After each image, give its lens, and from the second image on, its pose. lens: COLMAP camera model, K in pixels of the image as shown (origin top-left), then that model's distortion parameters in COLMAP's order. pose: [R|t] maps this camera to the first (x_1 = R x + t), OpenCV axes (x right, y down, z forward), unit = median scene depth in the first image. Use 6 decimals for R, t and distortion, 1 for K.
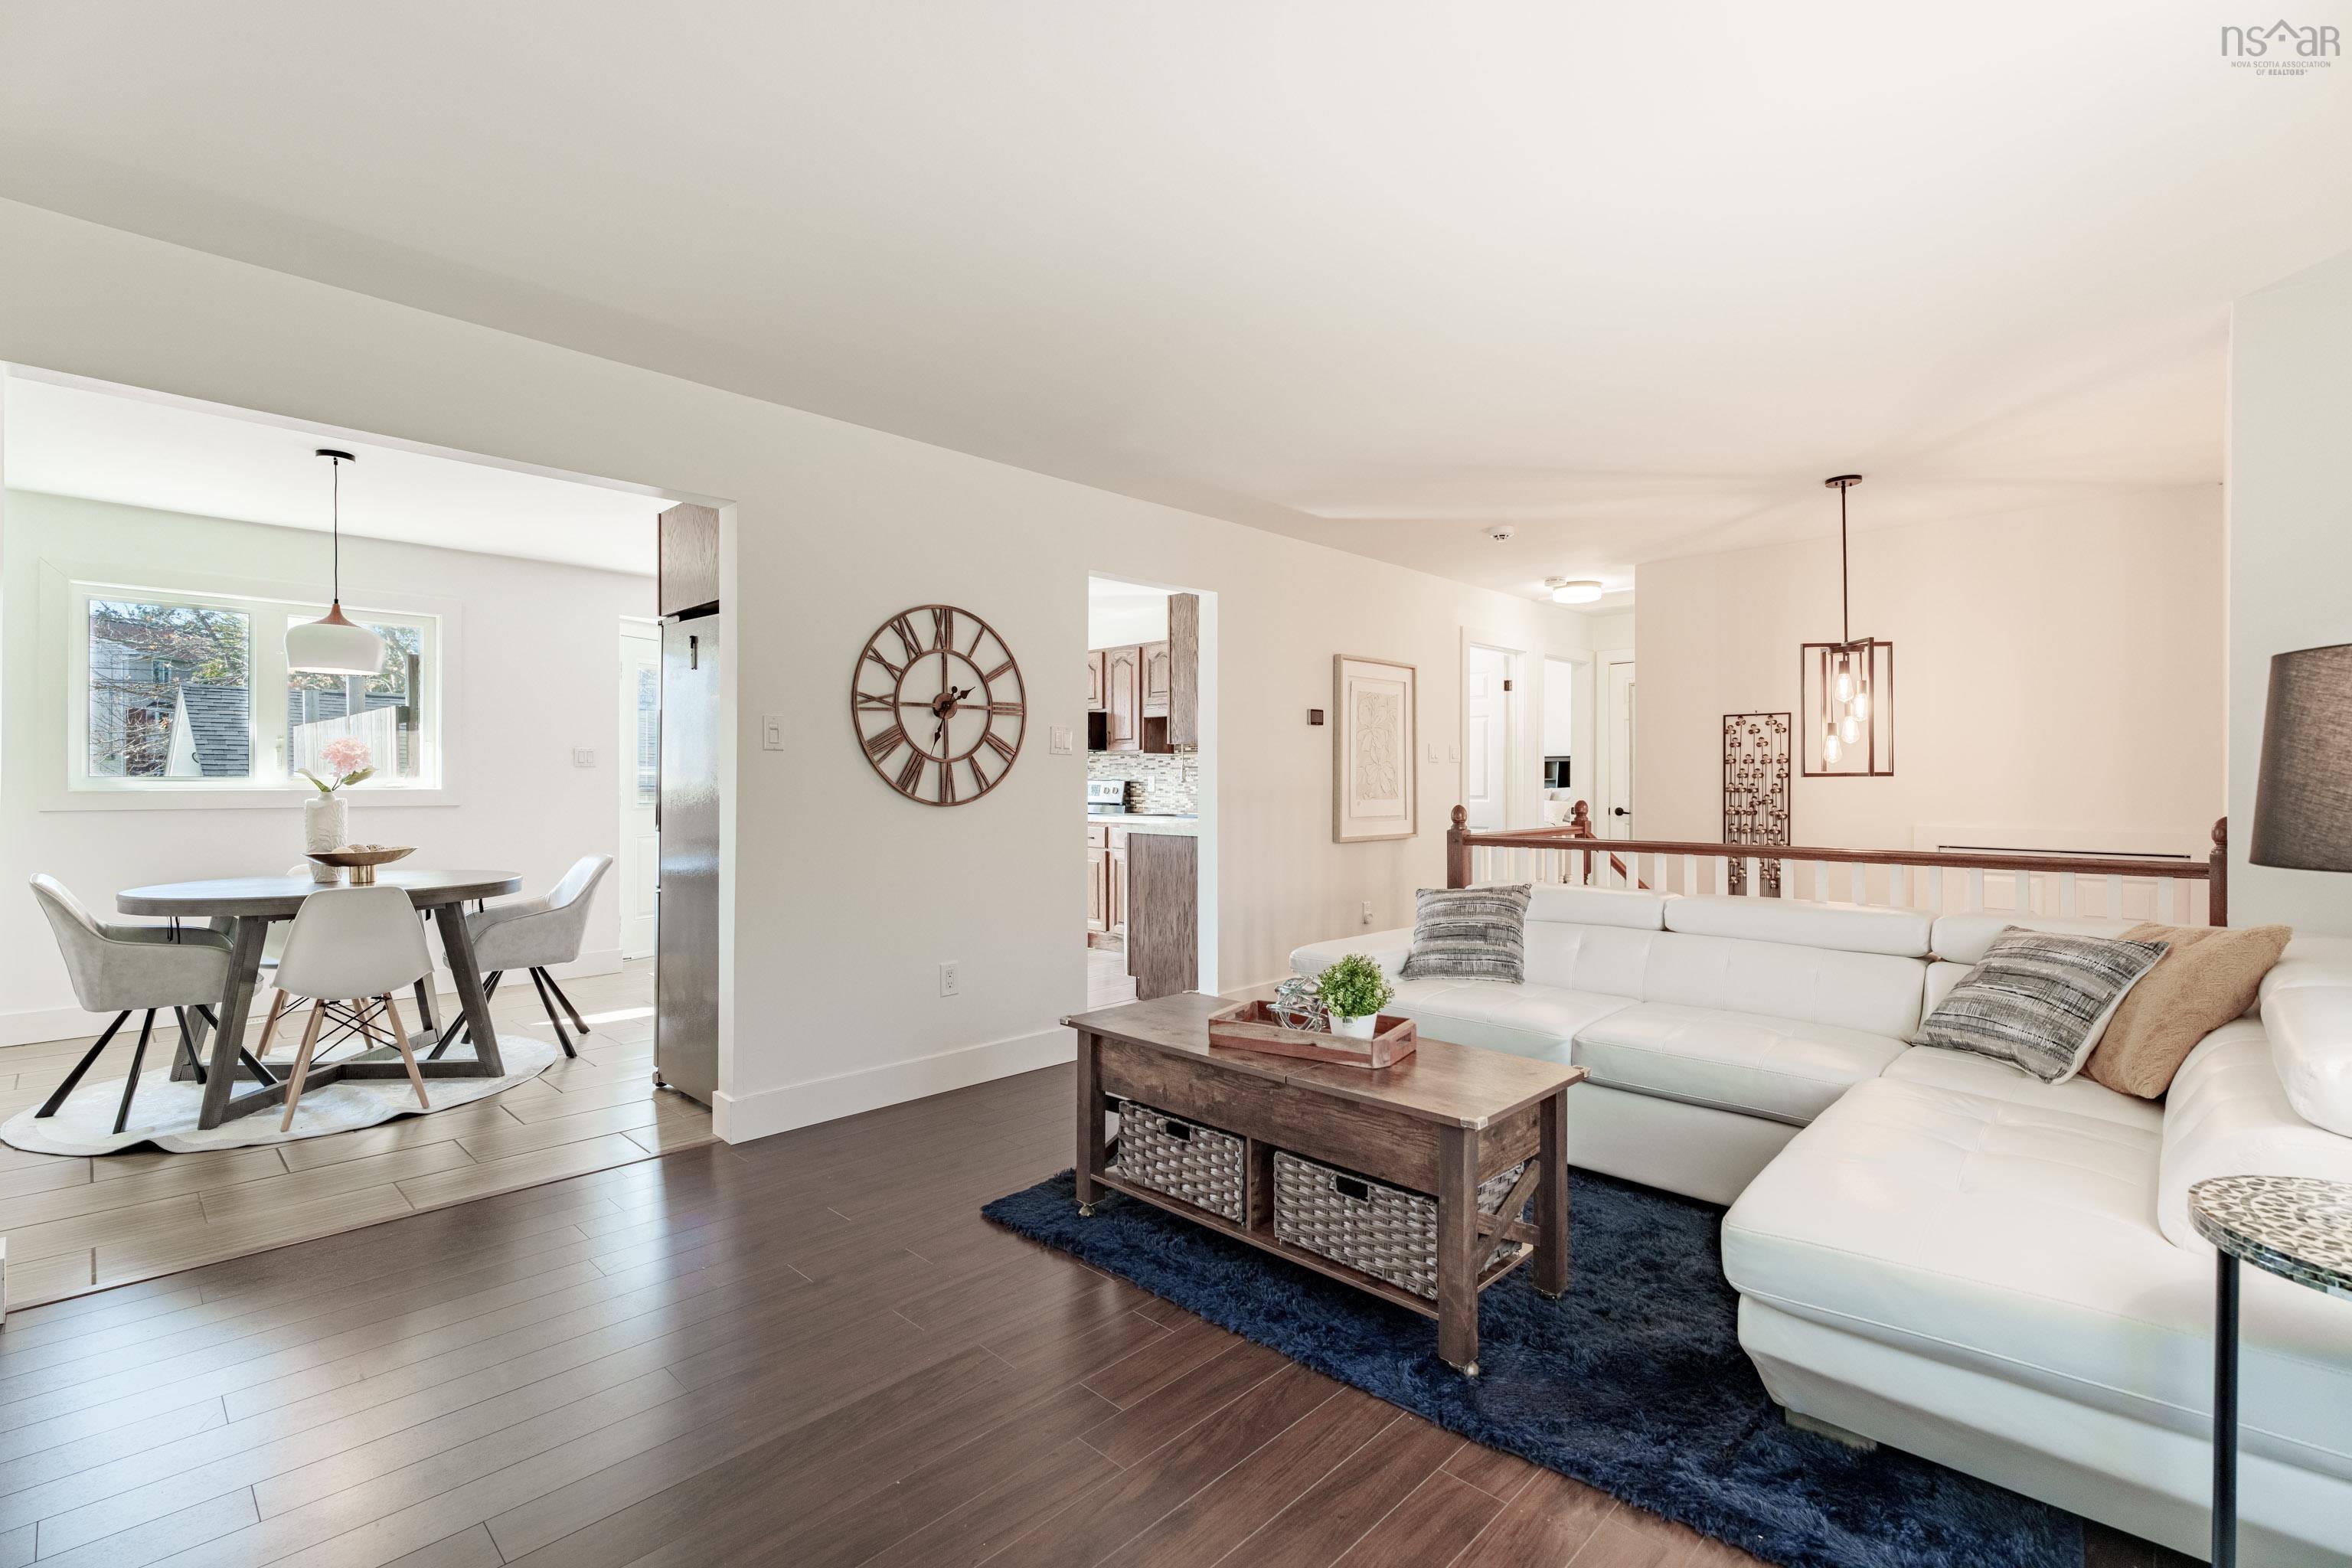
lens RADIAL K [[1068.2, 0, 1169.9], [0, 1068.2, 777.3], [0, 0, 1]] dist [0.000094, -0.001146]
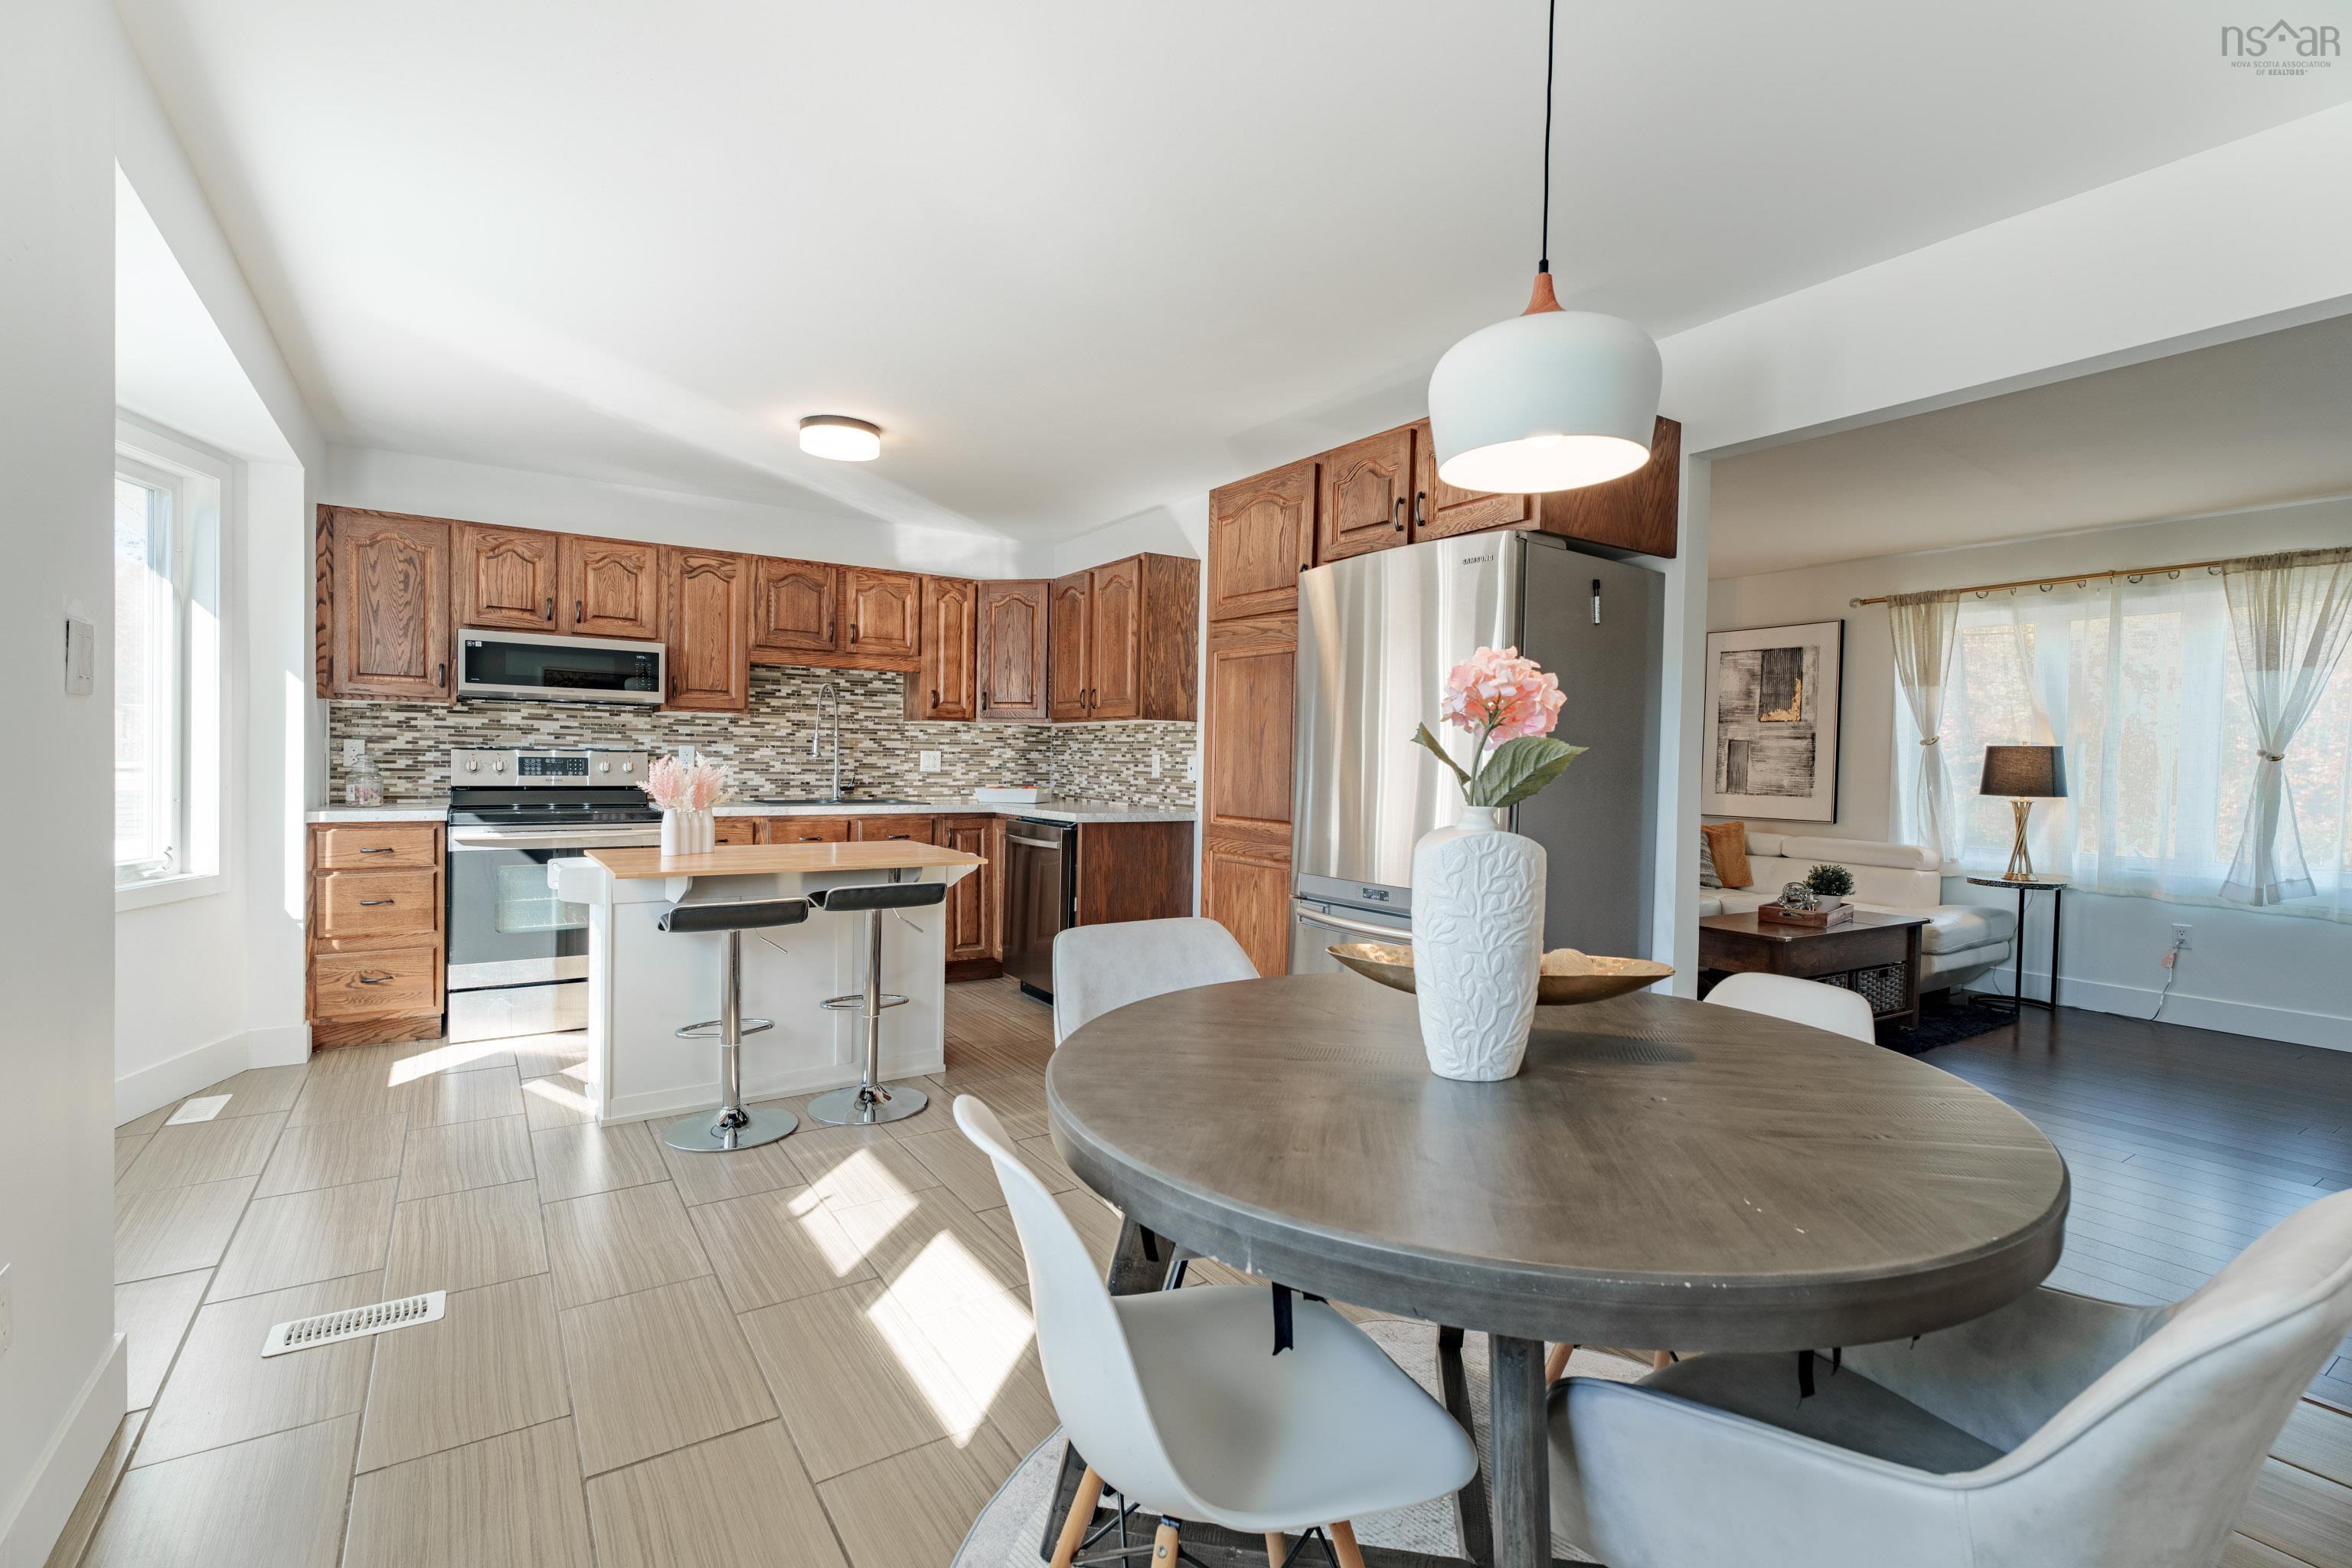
lens RADIAL K [[1068.2, 0, 1172.4], [0, 1068.2, 783.5], [0, 0, 1]] dist [0.000094, -0.001146]
pose [[0.202861, -0.016409, 0.979070, -1.085665], [-0.022537, 0.999517, 0.021421, 0.004787], [-0.978948, -0.026410, 0.202393, 0.995141]]
